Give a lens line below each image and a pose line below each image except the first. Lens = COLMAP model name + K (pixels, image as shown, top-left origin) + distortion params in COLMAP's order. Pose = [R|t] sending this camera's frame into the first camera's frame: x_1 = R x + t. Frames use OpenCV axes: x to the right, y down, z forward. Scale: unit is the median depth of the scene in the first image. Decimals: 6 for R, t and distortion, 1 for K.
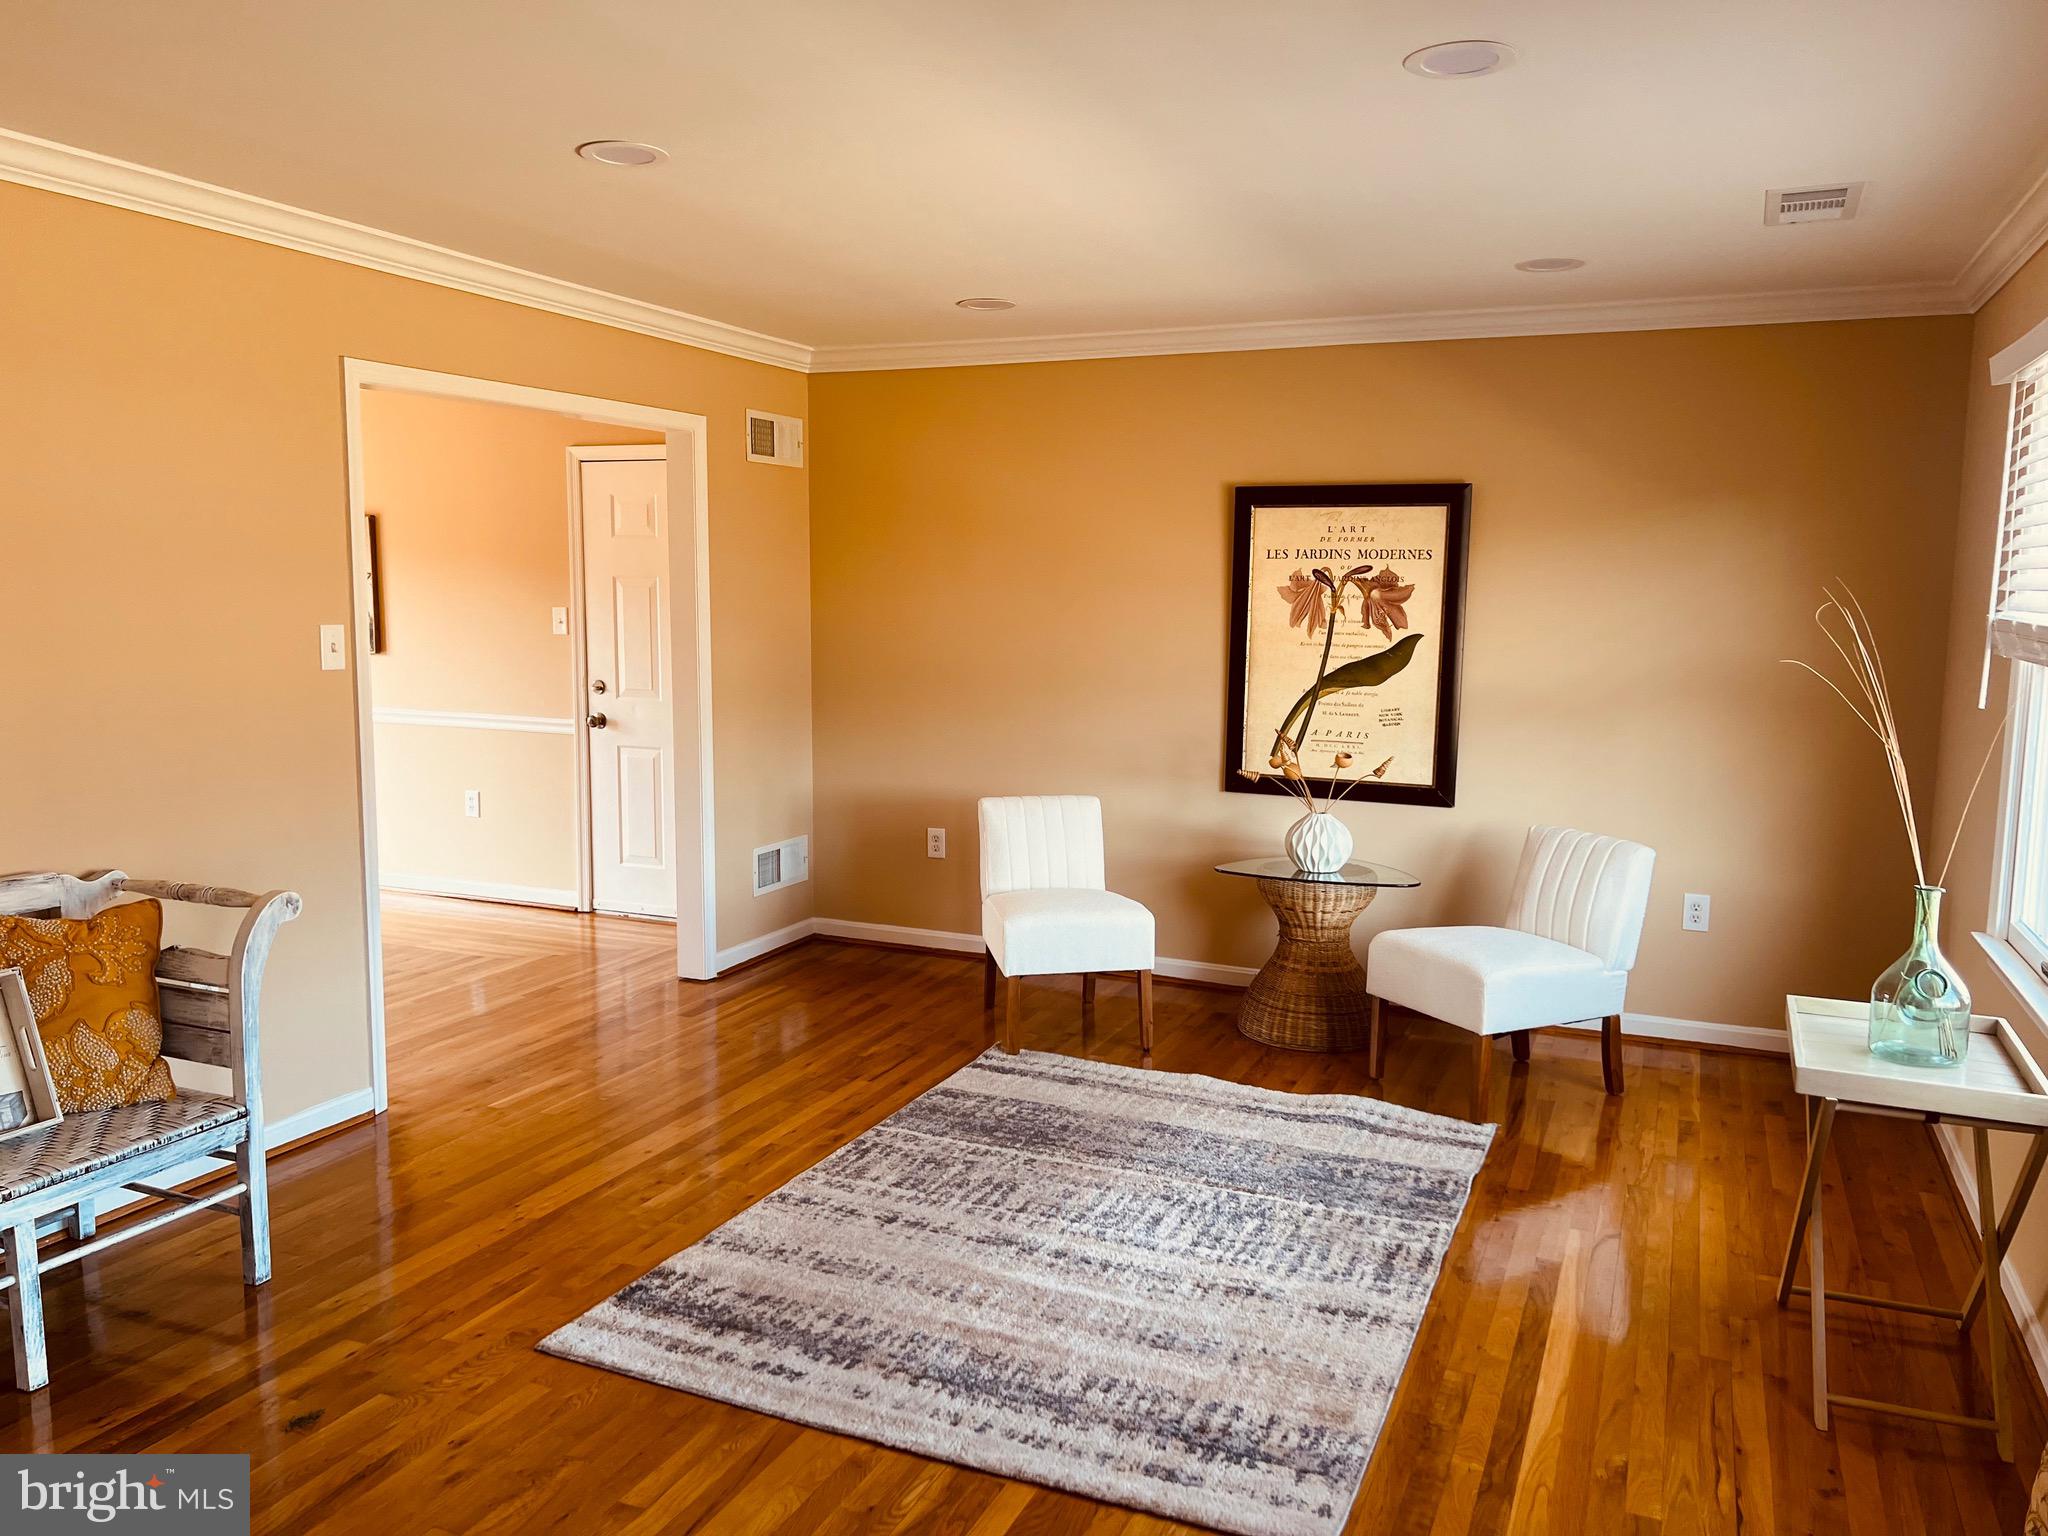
lens RADIAL K [[1529.9, 0, 1033.0], [0, 1529.9, 763.9], [0, 0, 1]] dist [0.057910, -0.065150]
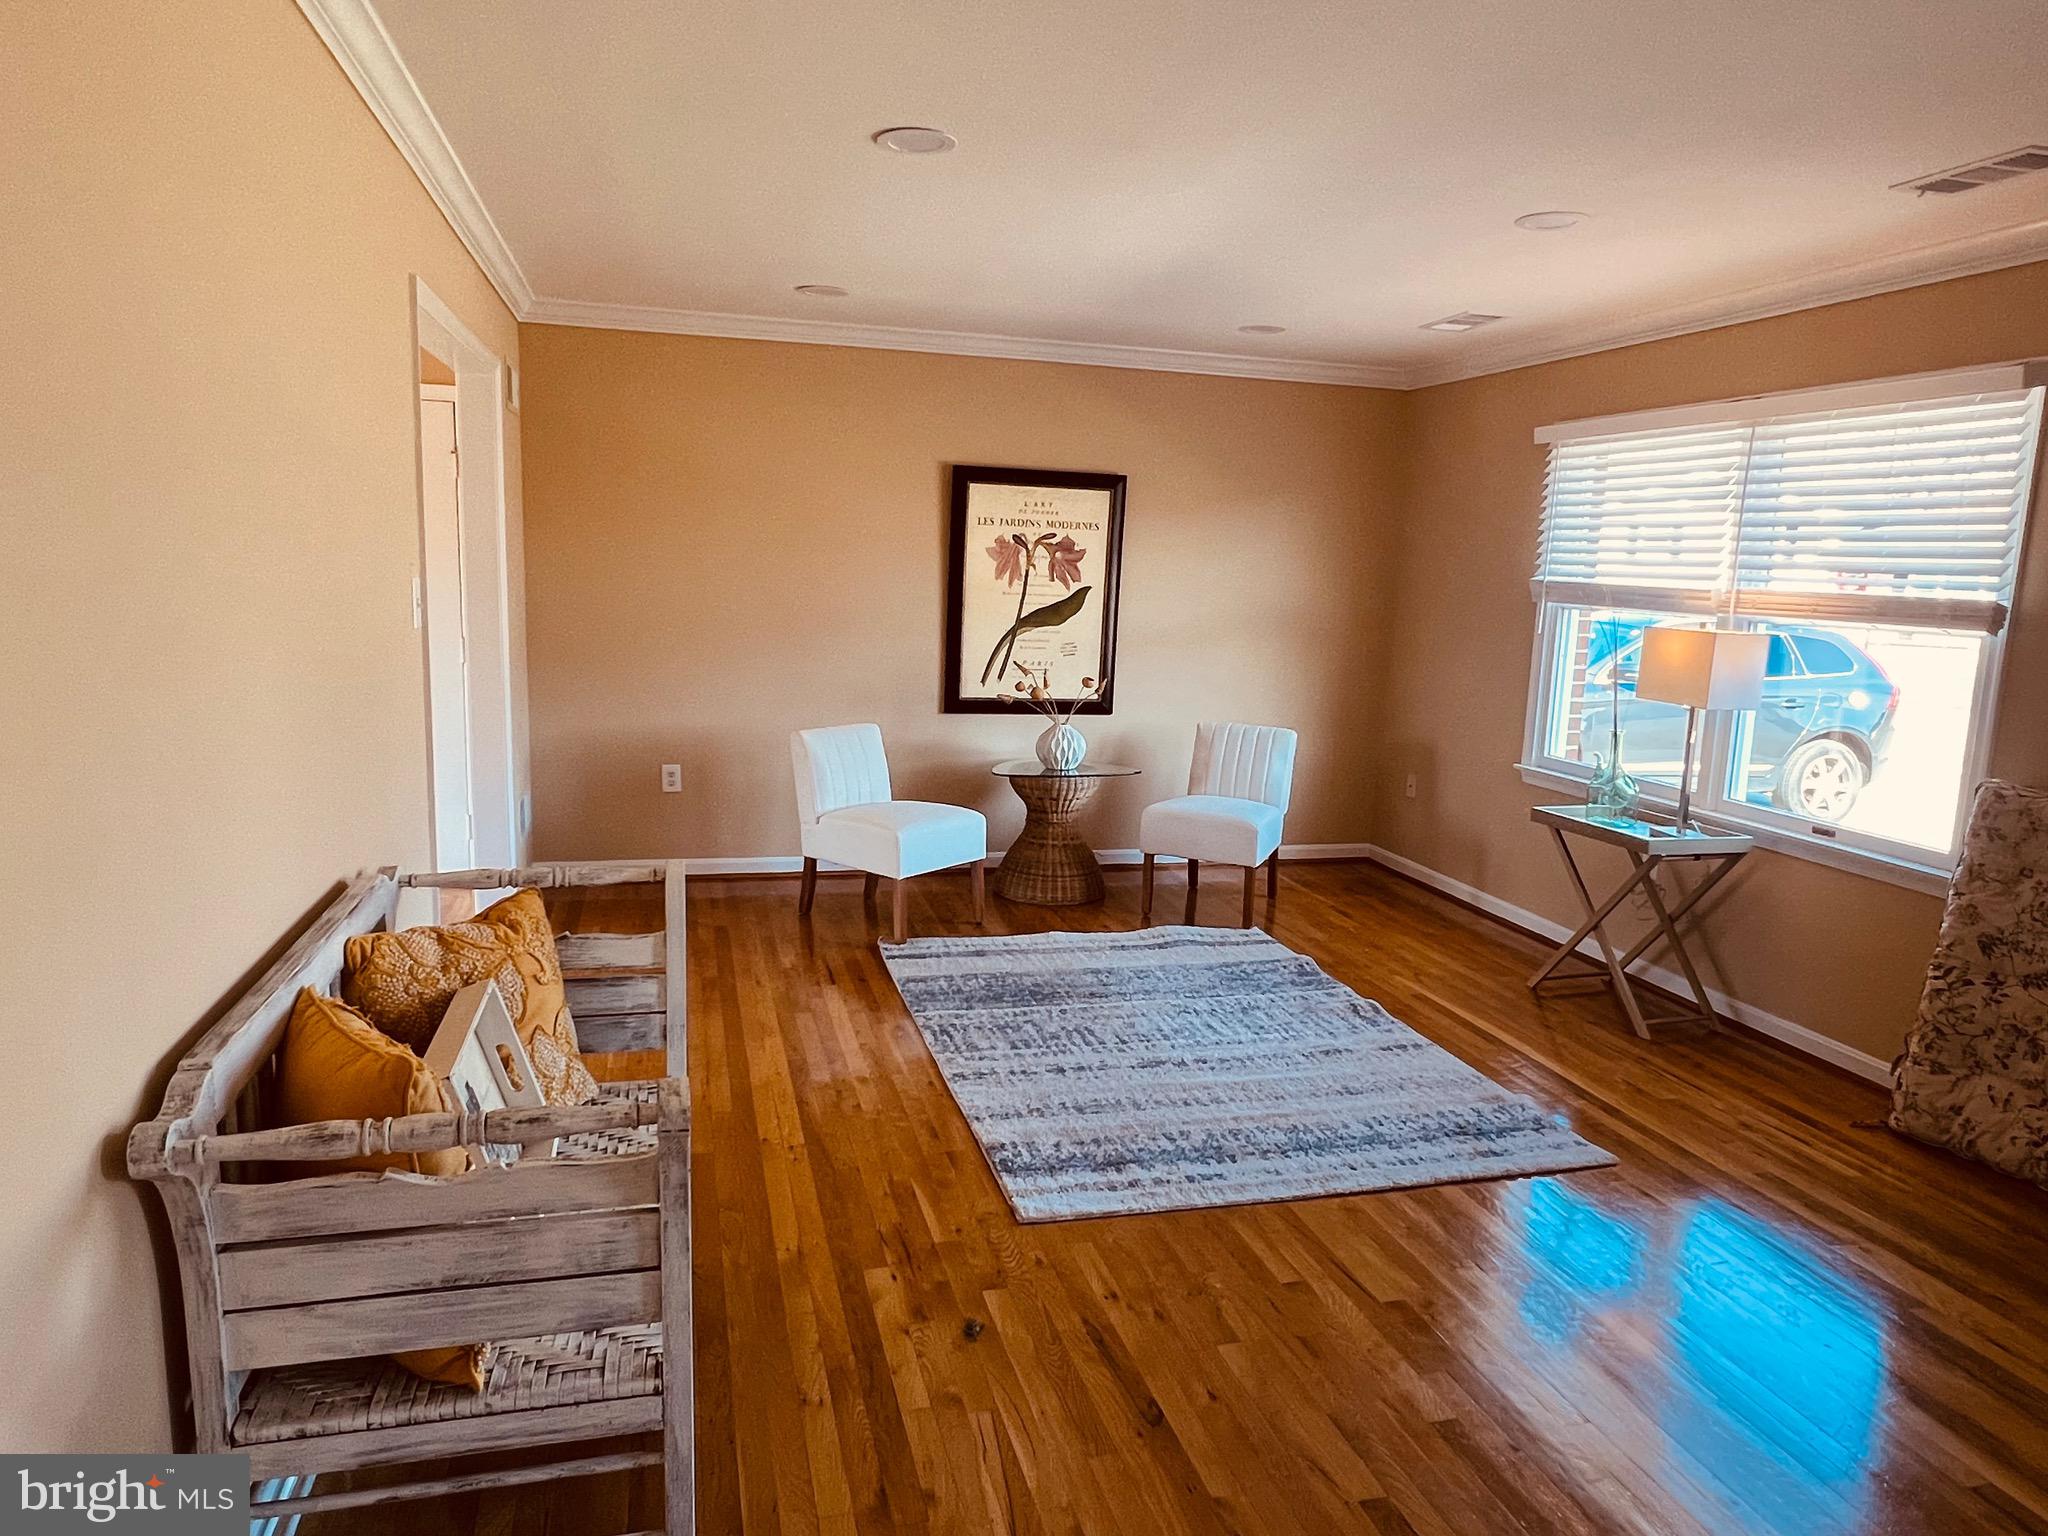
lens RADIAL K [[1296.4, 0, 1012.1], [0, 1296.4, 770.6], [0, 0, 1]] dist [-0.005727, -0.000299]
pose [[0.786388, -0.084746, 0.611892, -0.658733], [0.047279, 0.995896, 0.077169, -0.019978], [-0.615921, -0.031755, 0.787168, 0.198066]]
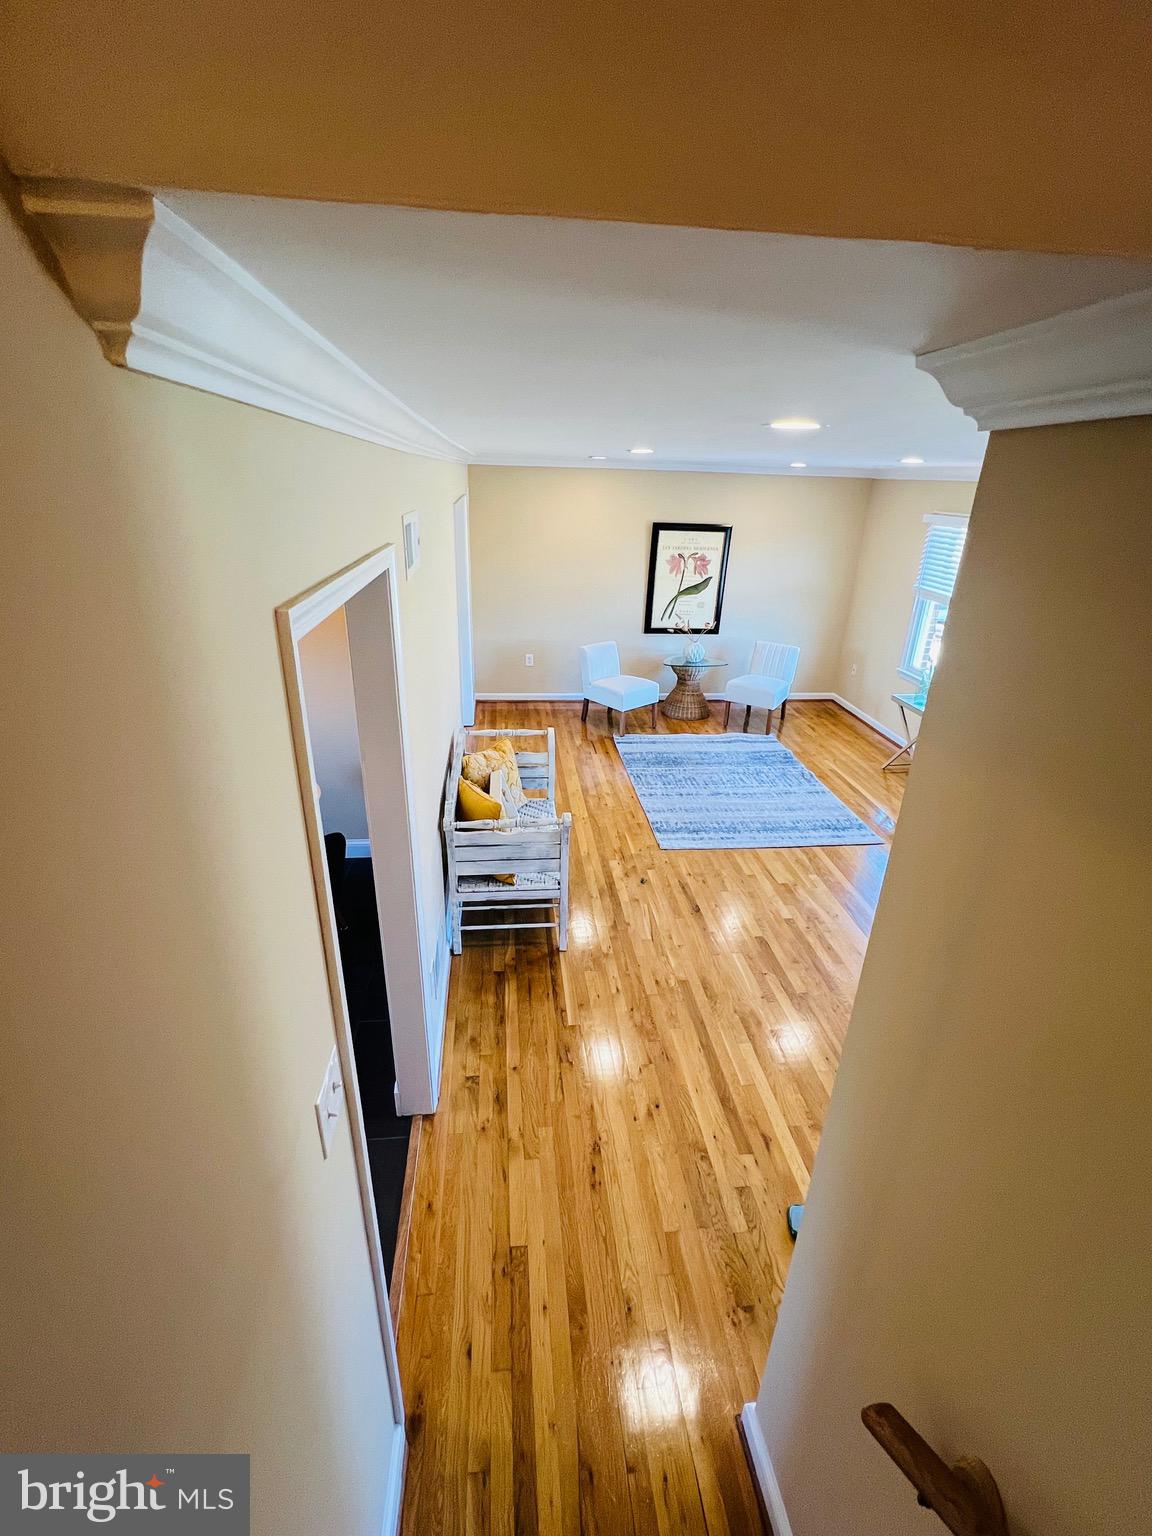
lens RADIAL K [[680.0, 0, 575.0], [0, 680.0, 769.7], [0, 0, 1]] dist [-0.001508, -0.000021]
pose [[0.870857, -0.183271, 0.456092, -0.847244], [0.038647, 0.950548, 0.308164, -0.189531], [-0.490015, -0.250740, 0.834874, -0.079942]]
